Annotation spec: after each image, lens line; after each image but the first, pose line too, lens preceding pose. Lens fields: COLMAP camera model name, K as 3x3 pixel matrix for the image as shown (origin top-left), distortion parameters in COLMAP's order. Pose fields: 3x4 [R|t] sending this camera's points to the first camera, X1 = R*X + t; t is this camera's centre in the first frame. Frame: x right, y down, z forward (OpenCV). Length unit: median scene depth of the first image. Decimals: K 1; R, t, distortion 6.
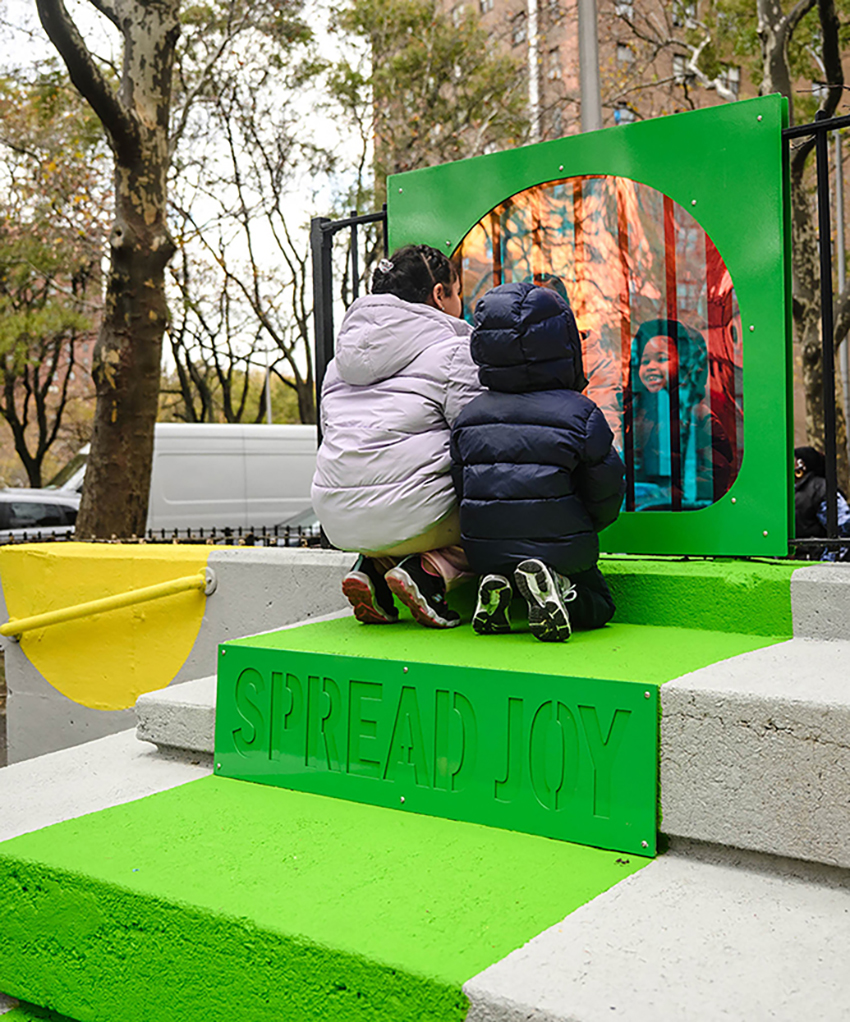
lens RADIAL K [[1367.1, 0, 425.0], [0, 1367.1, 511.0], [0, 0, 1]] dist [-0.274798, 0.001562]
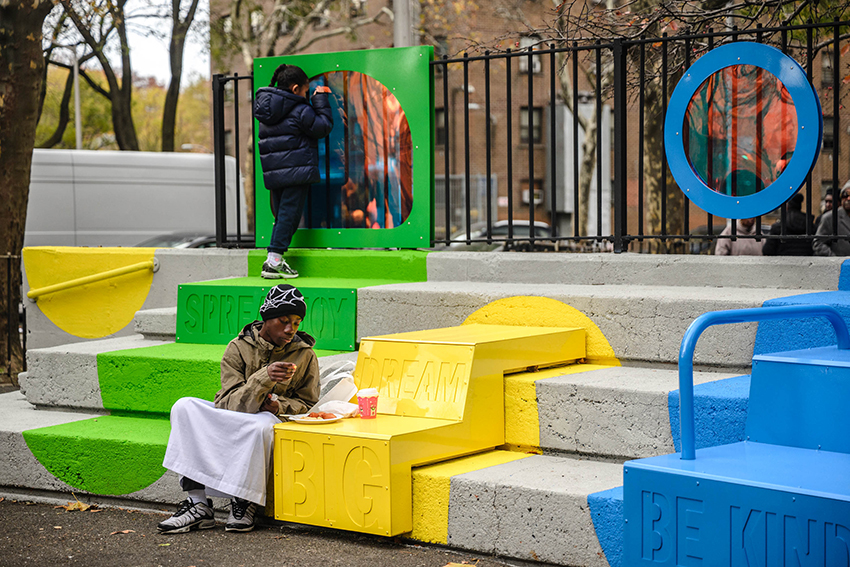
lens RADIAL K [[1489.3, 0, 425.0], [0, 1489.3, 283.5], [0, 0, 1]] dist [-0.029516, -0.108676]
pose [[0.994464, 0.010434, 0.104559, -0.002692], [-0.012919, 0.999649, 0.023118, 0.023551], [-0.104281, -0.024341, 0.994250, -1.016293]]
